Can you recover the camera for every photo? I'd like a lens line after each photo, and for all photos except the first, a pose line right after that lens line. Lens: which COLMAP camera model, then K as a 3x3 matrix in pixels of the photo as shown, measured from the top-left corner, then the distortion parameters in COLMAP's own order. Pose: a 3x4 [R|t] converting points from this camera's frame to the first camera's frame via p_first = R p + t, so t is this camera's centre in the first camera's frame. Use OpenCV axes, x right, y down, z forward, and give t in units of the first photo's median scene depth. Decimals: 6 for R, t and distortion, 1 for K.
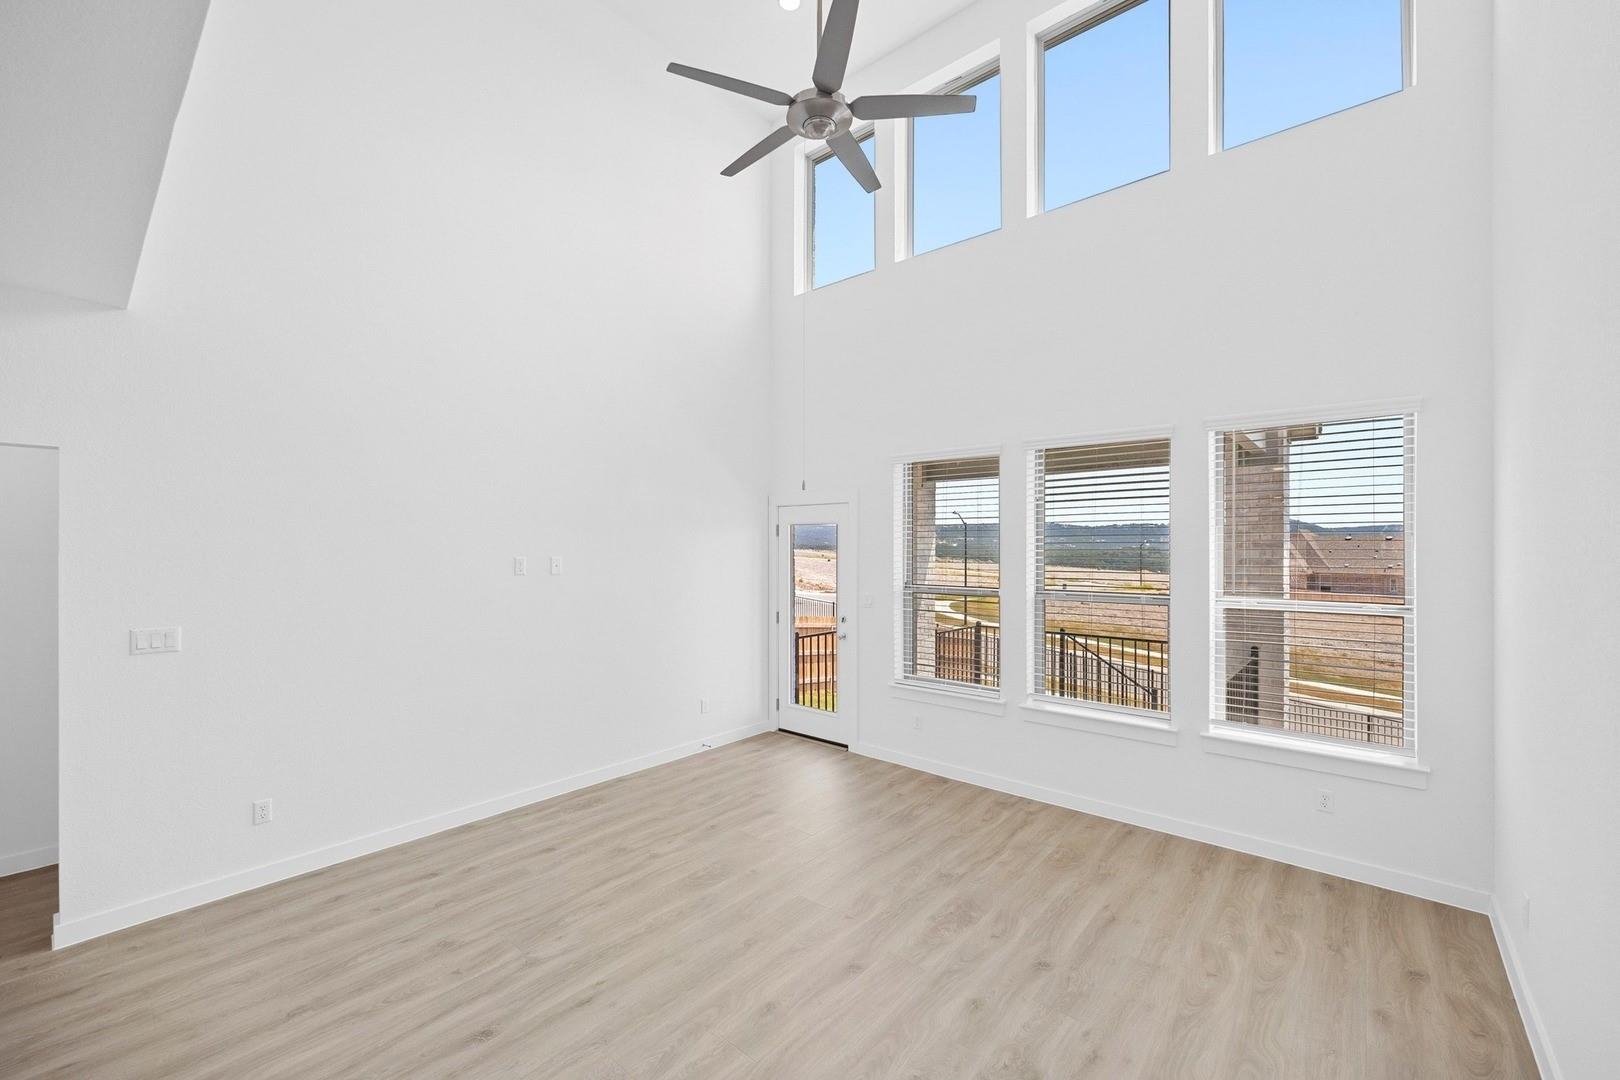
lens RADIAL K [[642.6, 0, 819.2], [0, 642.6, 548.9], [0, 0, 1]] dist [-0.001996, -0.000204]
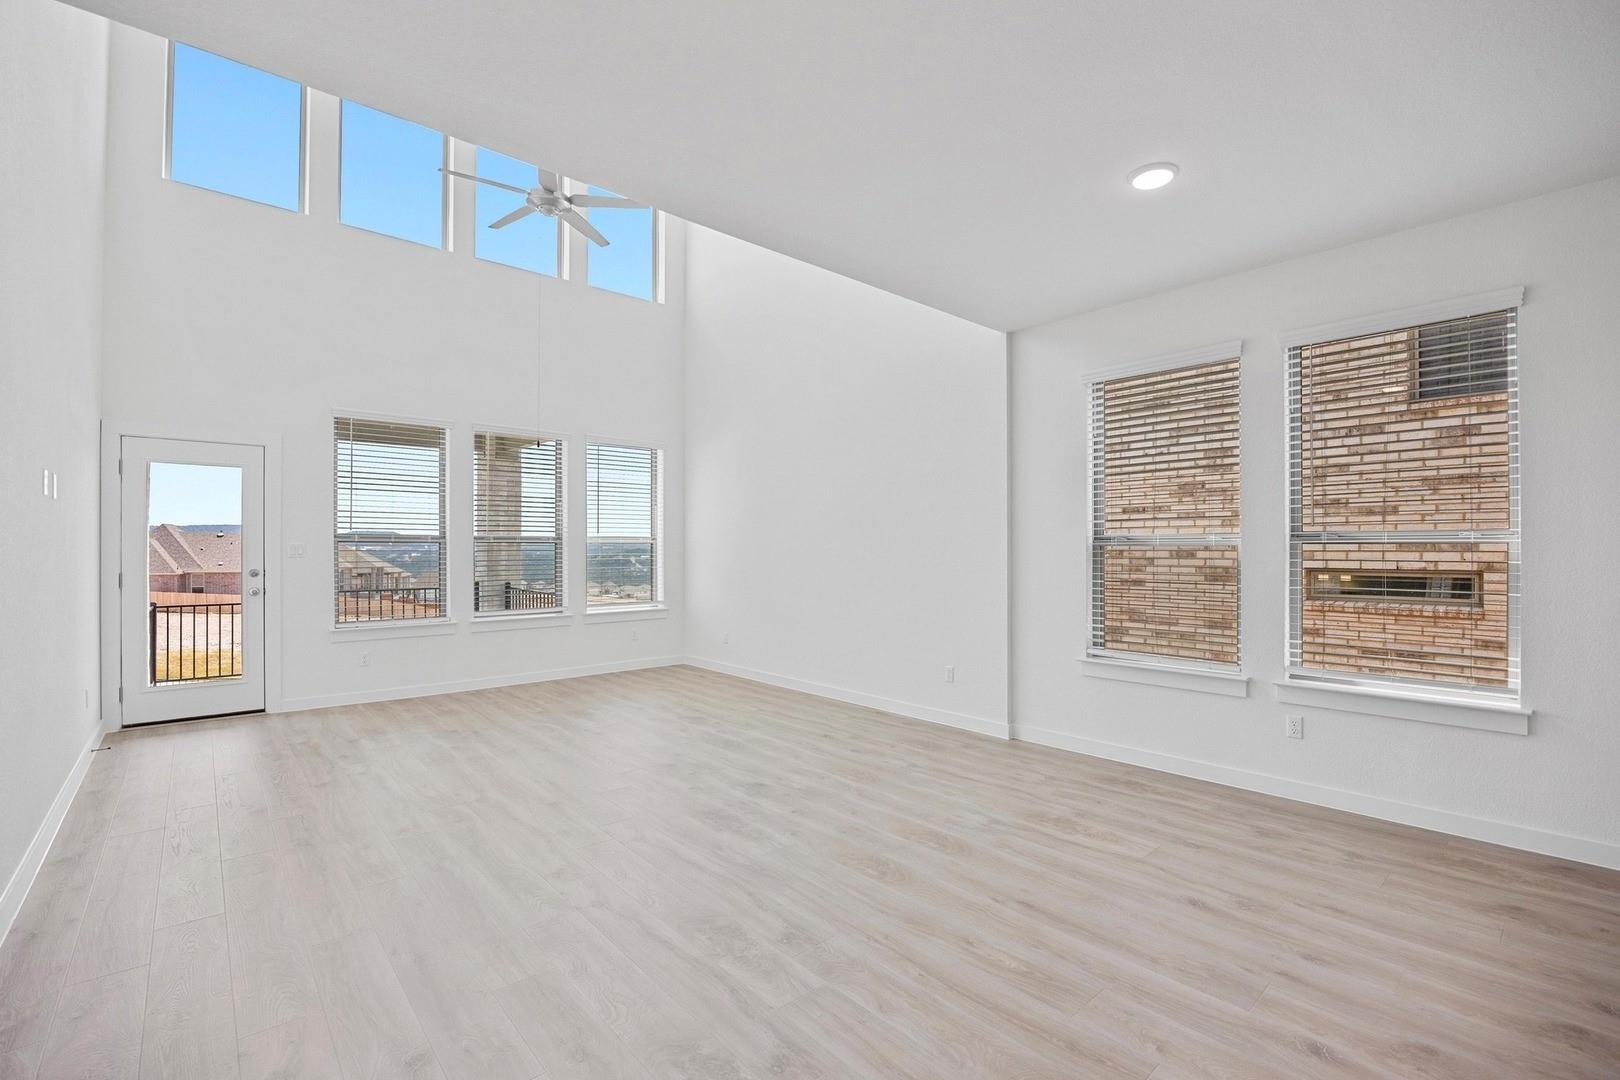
lens RADIAL K [[688.2, 0, 808.2], [0, 688.2, 546.7], [0, 0, 1]] dist [-0.023558, 0.002385]
pose [[0.143643, 0.003108, 0.989625, -1.440539], [-0.001849, 0.999994, -0.002872, 0.132841], [-0.989628, -0.001417, 0.143648, 0.153893]]
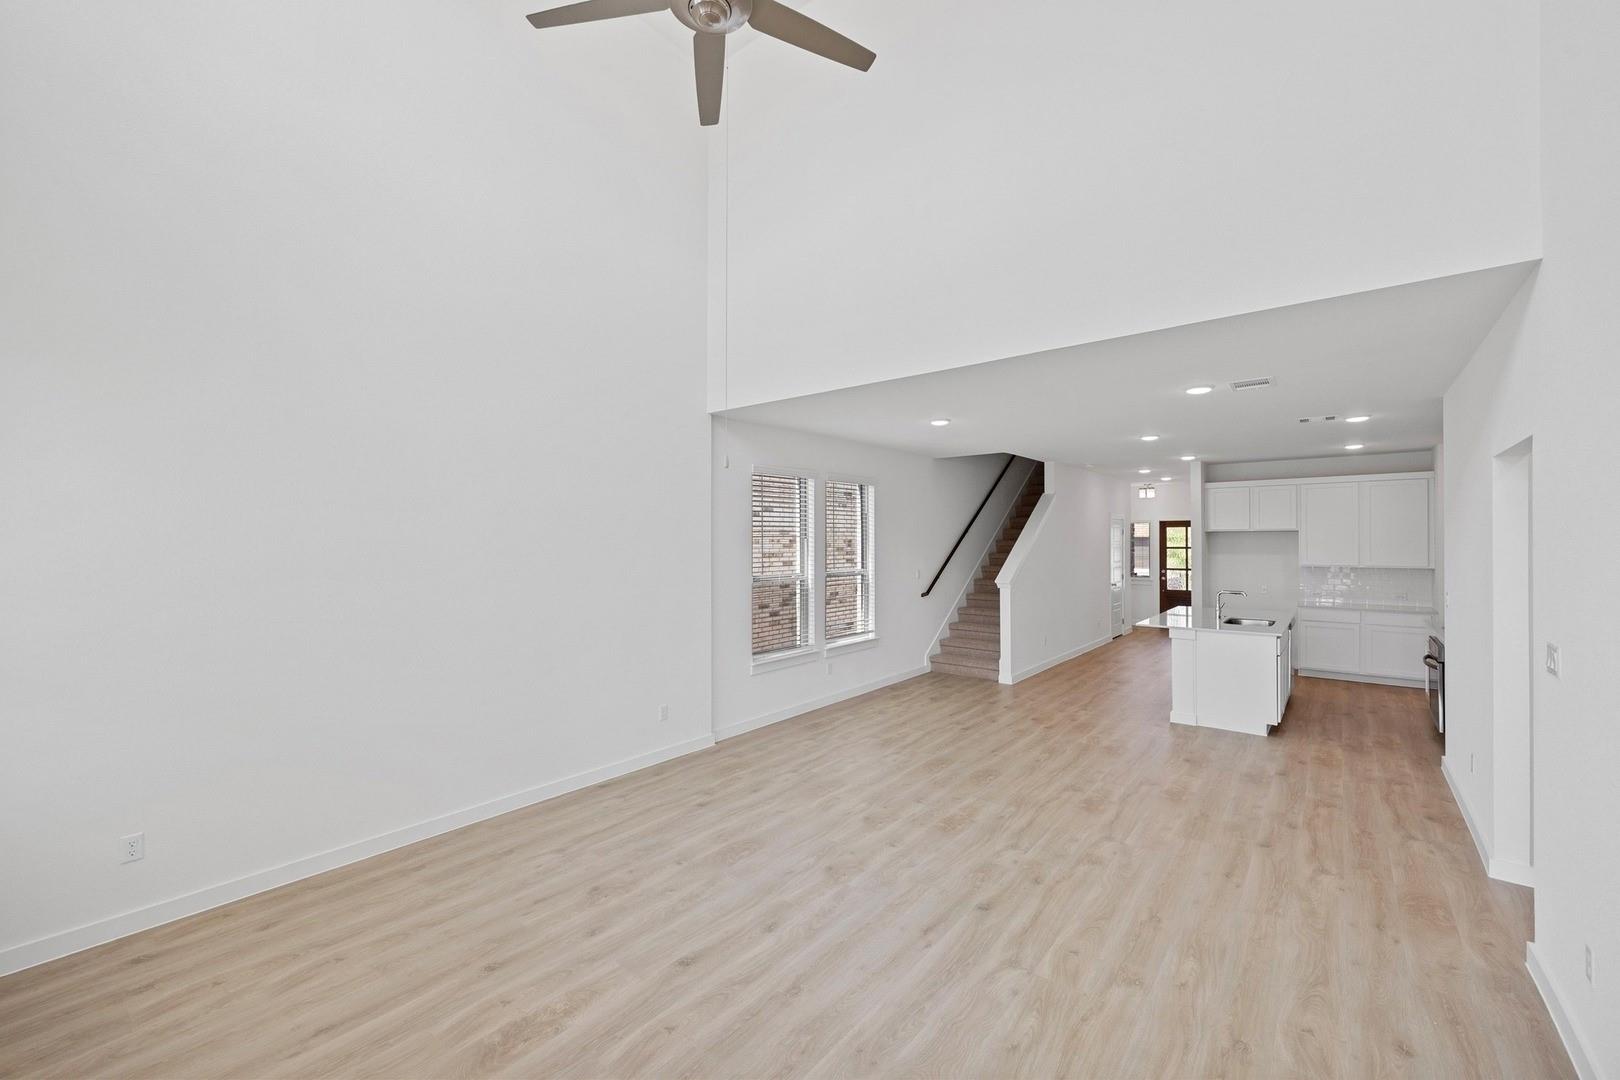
lens RADIAL K [[642.6, 0, 810.8], [0, 642.6, 537.8], [0, 0, 1]] dist [-0.001996, -0.000204]
pose [[-0.999973, 0.003374, -0.006468, -0.115897], [0.003416, 0.999972, -0.006591, -0.000714], [0.006445, -0.006613, -0.999957, 1.706775]]
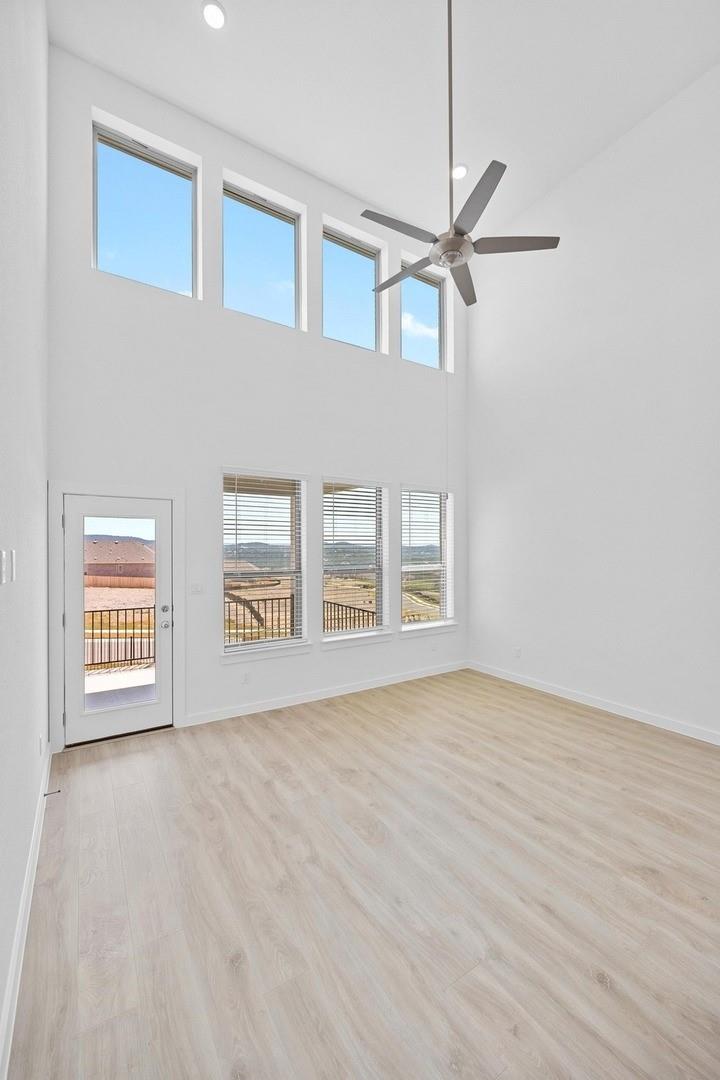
lens RADIAL K [[428.4, 0, 360.6], [0, 428.4, 549.3], [0, 0, 1]] dist [-0.001996, -0.000204]
pose [[0.298519, -0.001041, 0.954403, -0.977009], [0.000561, 0.999999, 0.000916, 0.019461], [-0.954404, 0.000262, 0.298519, 0.861685]]
